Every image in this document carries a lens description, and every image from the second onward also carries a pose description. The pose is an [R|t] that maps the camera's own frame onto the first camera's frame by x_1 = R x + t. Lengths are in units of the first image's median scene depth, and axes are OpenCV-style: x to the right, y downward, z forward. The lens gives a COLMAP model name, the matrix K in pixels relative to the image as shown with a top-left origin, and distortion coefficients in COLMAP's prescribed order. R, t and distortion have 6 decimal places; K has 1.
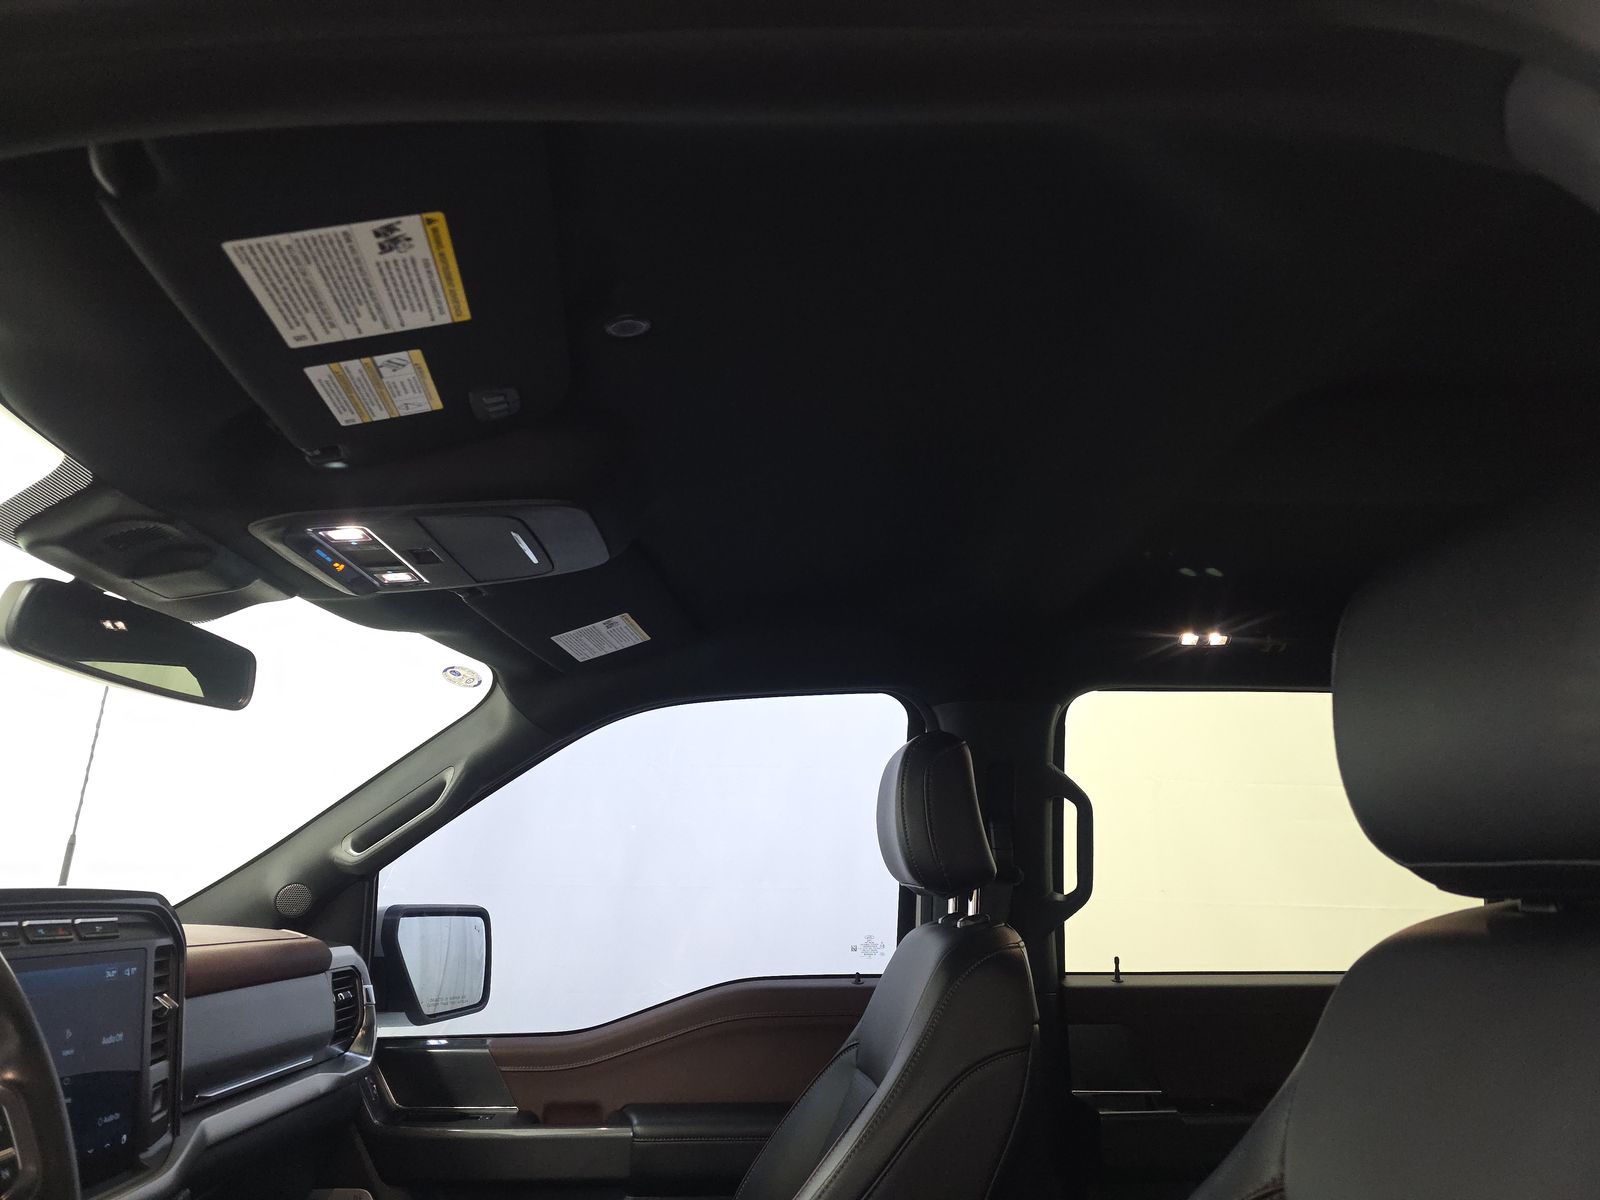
lens RADIAL K [[1091.2, 0, 802.5], [0, 1091.2, 580.8], [0, 0, 1]] dist [0.041908, -0.014567]
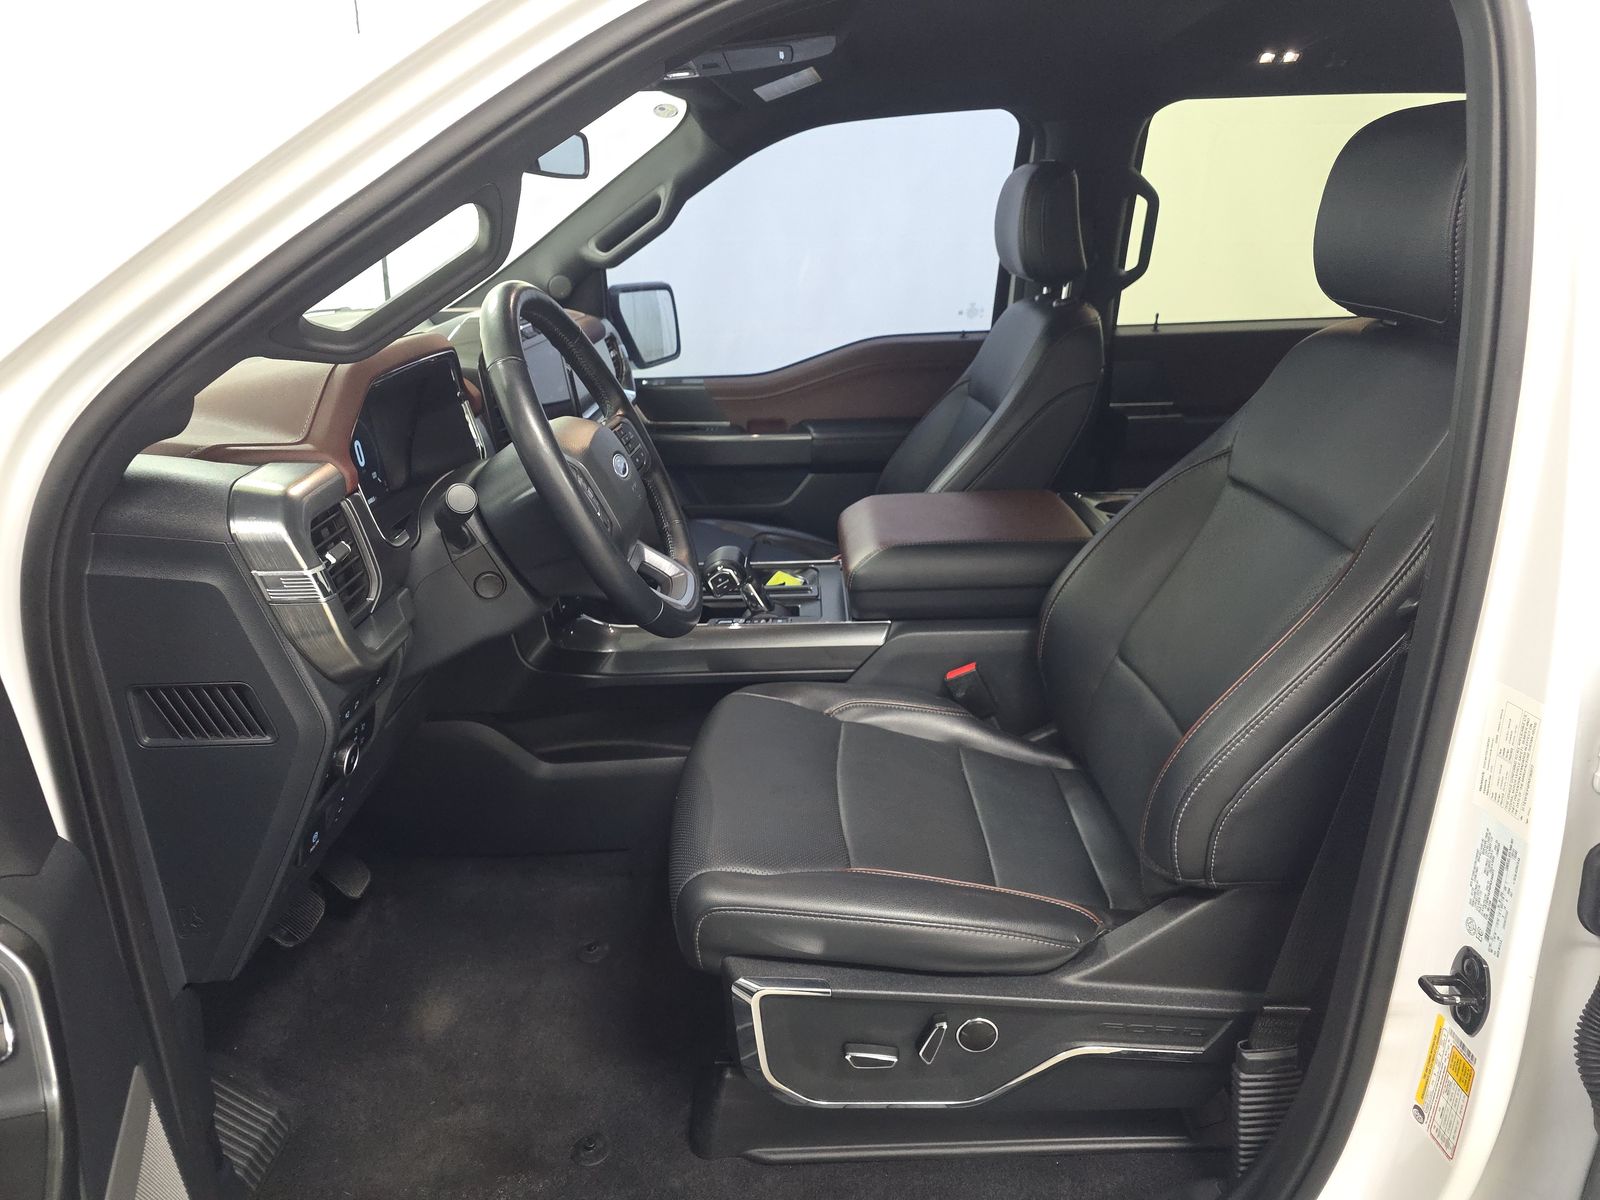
lens RADIAL K [[1086.9, 0, 800.0], [0, 1086.9, 600.0], [0, 0, 1]] dist [0.055682, -0.000036]
pose [[0.999376, -0.010541, -0.033726, -0.117240], [0.027970, 0.819254, 0.572748, -0.161733], [0.021593, -0.573334, 0.819037, -0.330936]]
